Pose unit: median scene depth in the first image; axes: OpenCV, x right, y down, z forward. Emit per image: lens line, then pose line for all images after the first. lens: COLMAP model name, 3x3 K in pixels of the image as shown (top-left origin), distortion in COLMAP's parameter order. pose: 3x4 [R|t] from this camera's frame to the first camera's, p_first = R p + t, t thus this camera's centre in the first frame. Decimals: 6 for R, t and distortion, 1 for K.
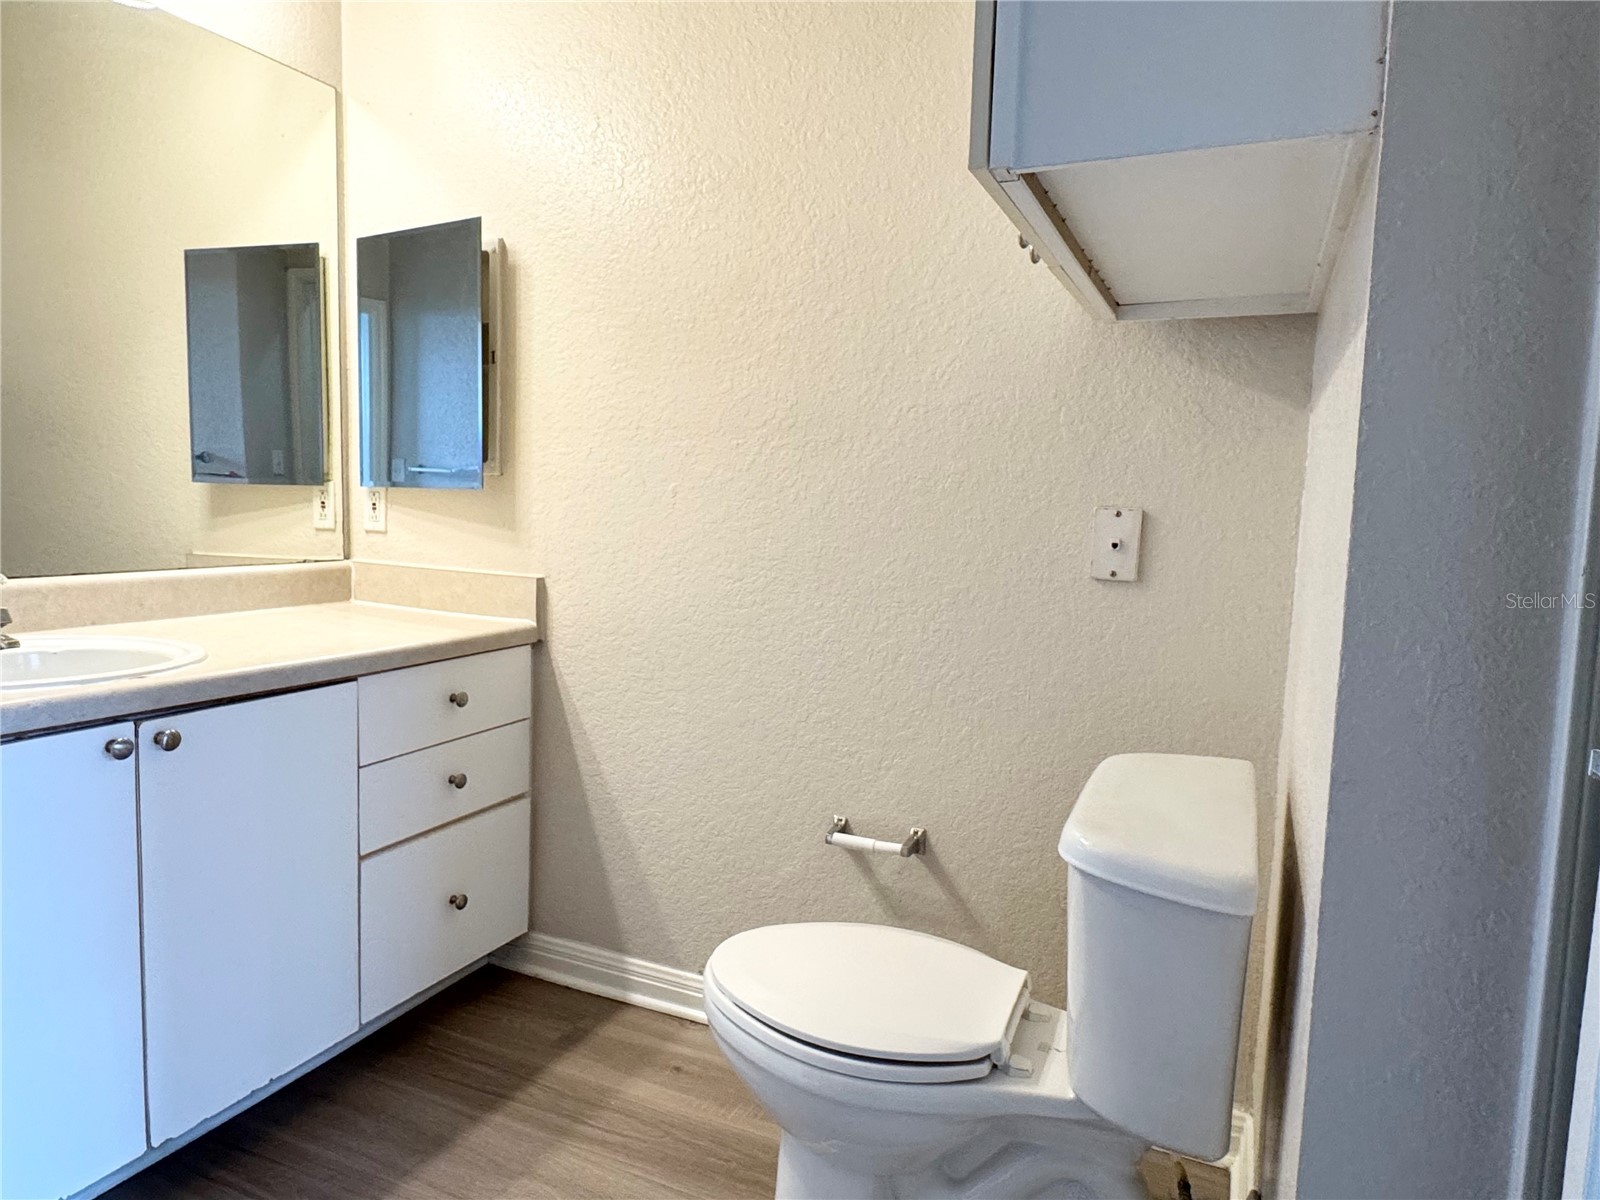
lens RADIAL K [[996.2, 0, 796.3], [0, 996.2, 601.9], [0, 0, 1]] dist [-0.001585, 0.000187]
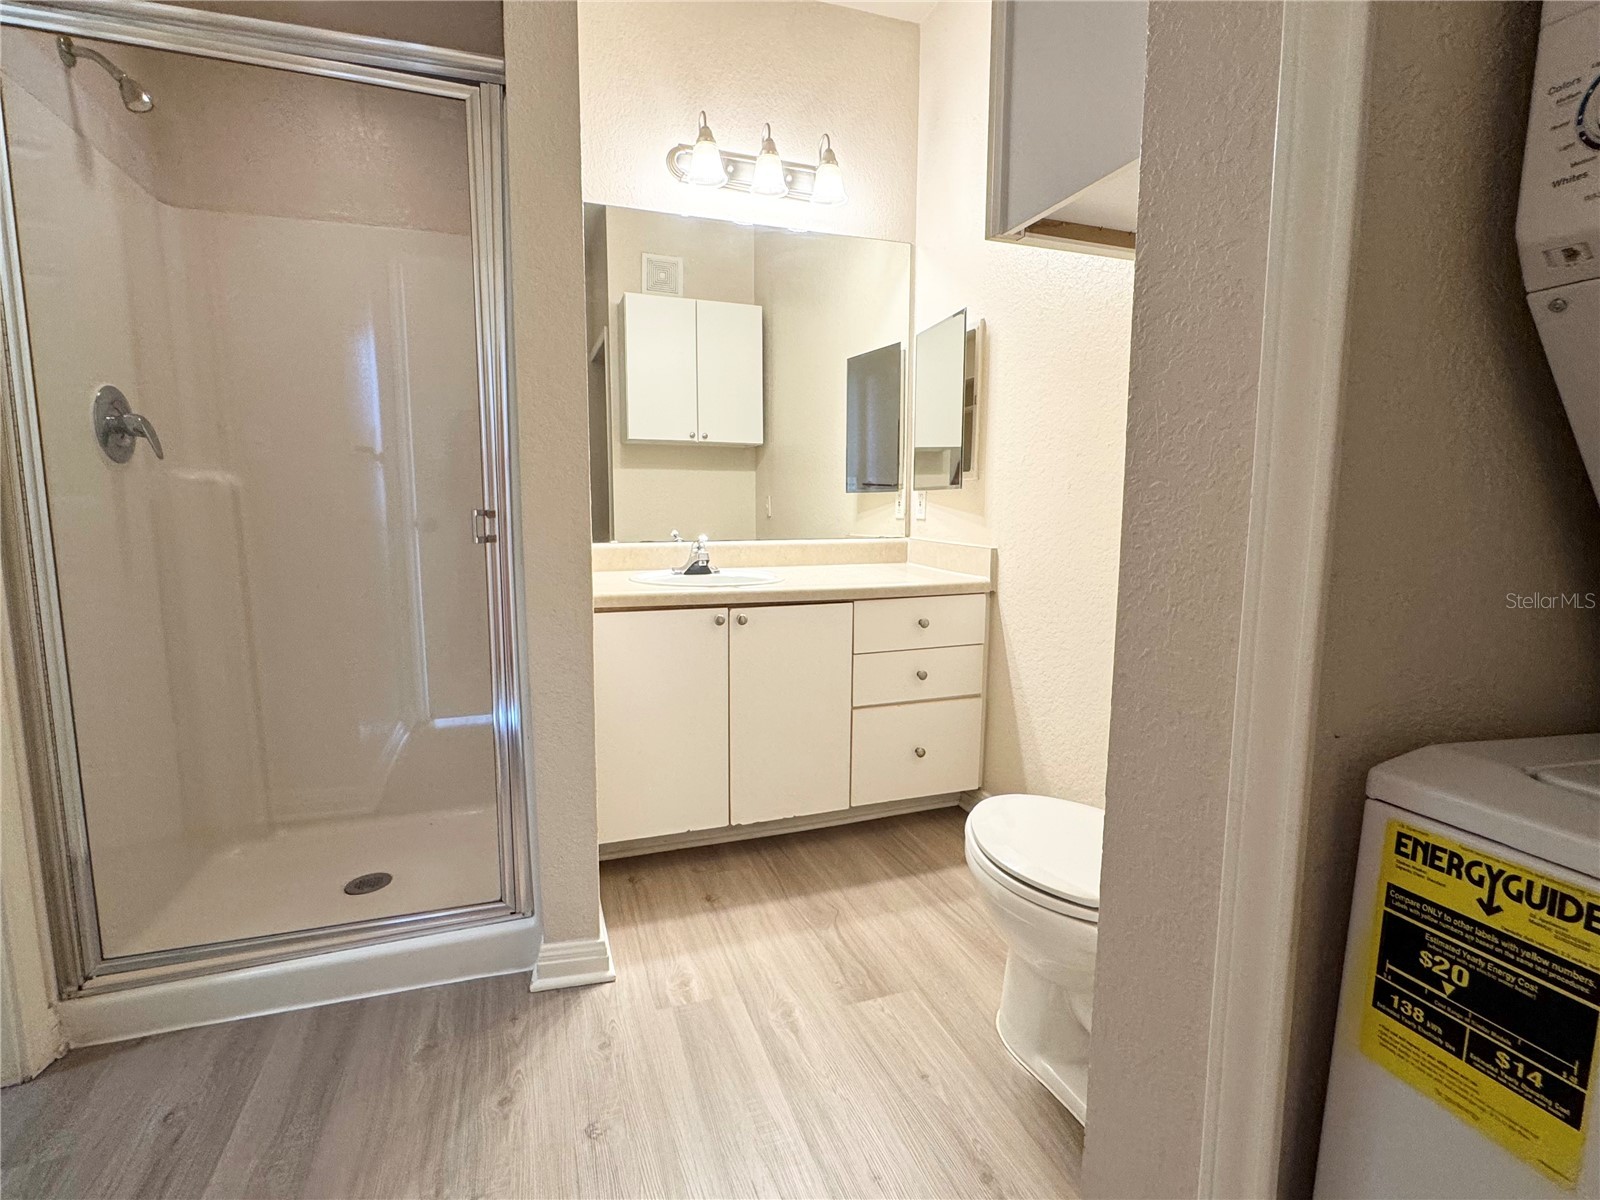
lens RADIAL K [[762.7, 0, 802.3], [0, 762.7, 598.4], [0, 0, 1]] dist [-0.002677, -0.000073]
pose [[0.704565, 0.060802, -0.707030, 0.337847], [-0.053570, 0.998037, 0.032444, 0.027478], [0.707615, 0.015017, 0.706439, 0.015167]]
